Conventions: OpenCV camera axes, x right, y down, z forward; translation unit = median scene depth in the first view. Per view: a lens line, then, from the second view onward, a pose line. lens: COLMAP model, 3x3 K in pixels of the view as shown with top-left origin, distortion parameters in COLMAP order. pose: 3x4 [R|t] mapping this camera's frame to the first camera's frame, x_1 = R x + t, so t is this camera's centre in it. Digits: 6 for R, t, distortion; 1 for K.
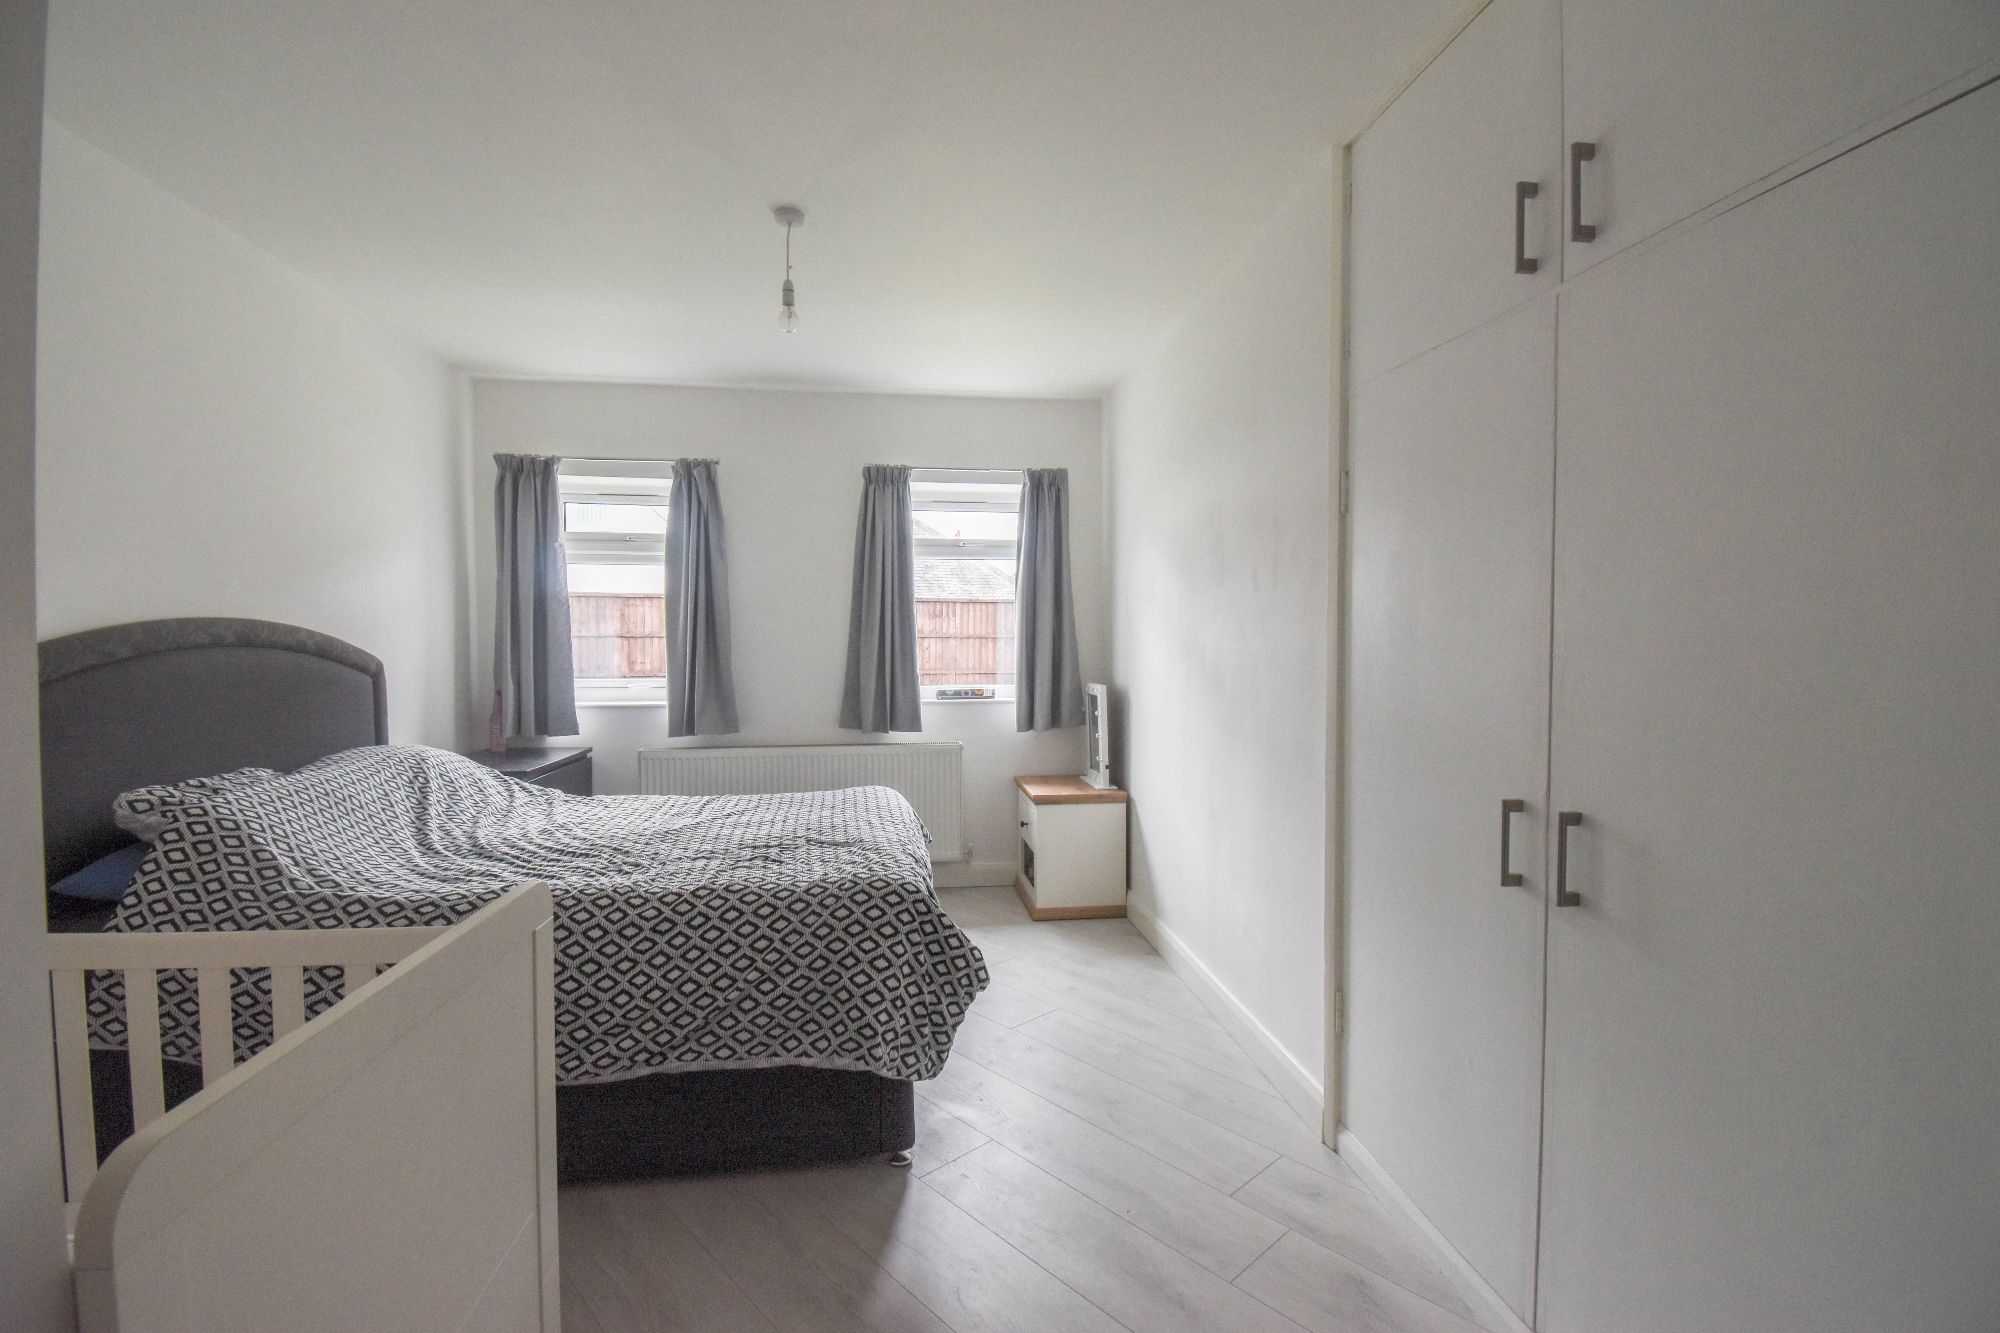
lens RADIAL K [[893.5, 0, 1008.9], [0, 893.5, 661.9], [0, 0, 1]] dist [0.019382, -0.027064]
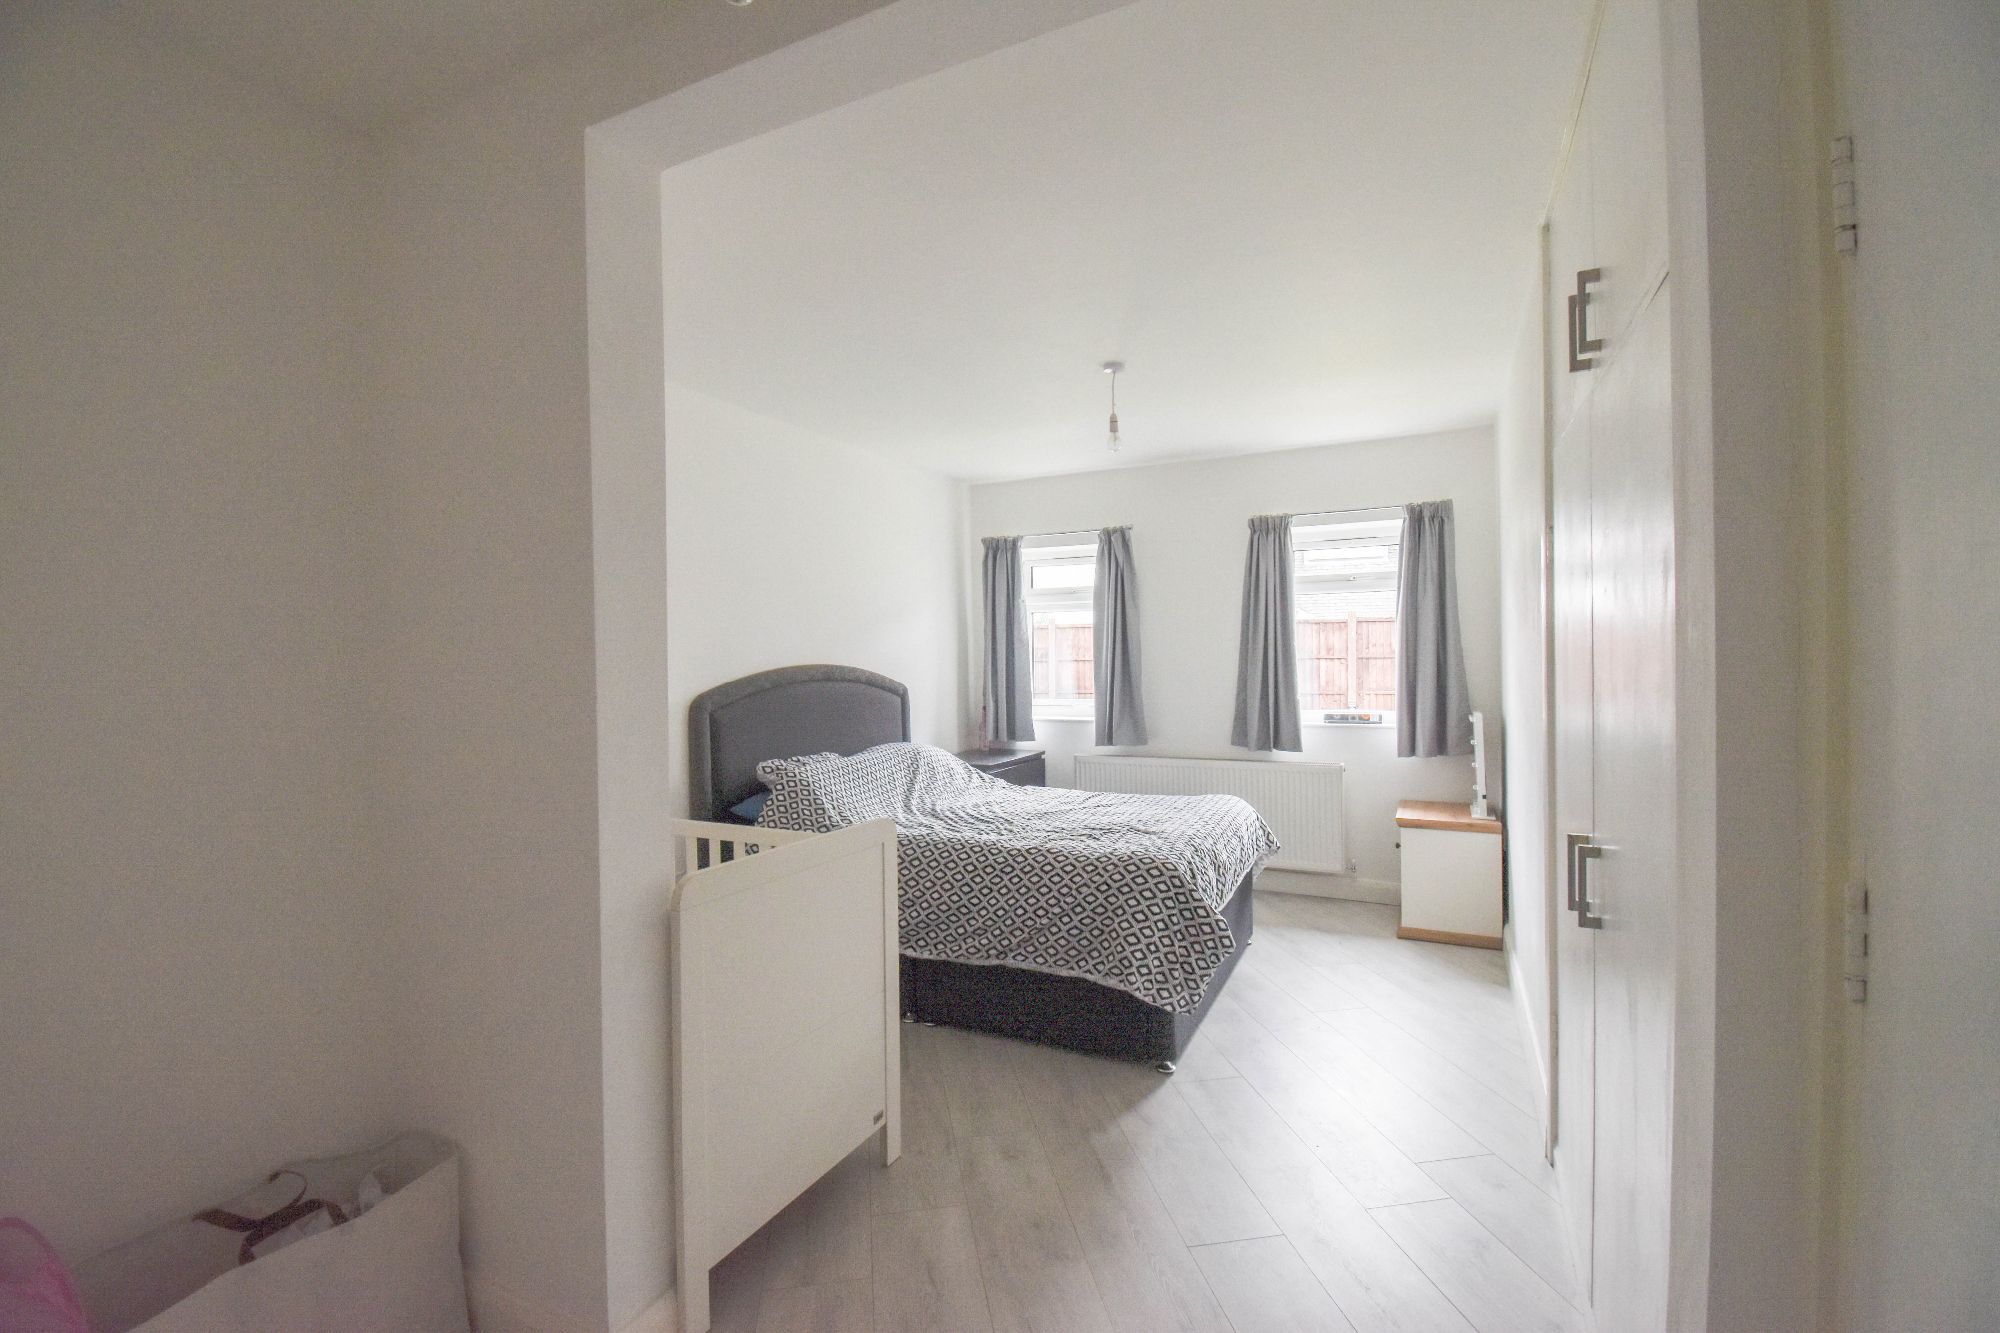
lens RADIAL K [[893.5, 0, 1008.9], [0, 893.5, 661.9], [0, 0, 1]] dist [0.019382, -0.027064]
pose [[0.829867, -0.006720, -0.557920, 0.343595], [-0.001835, 0.999889, -0.014773, -0.025487], [0.557958, 0.013284, 0.829763, -0.193762]]
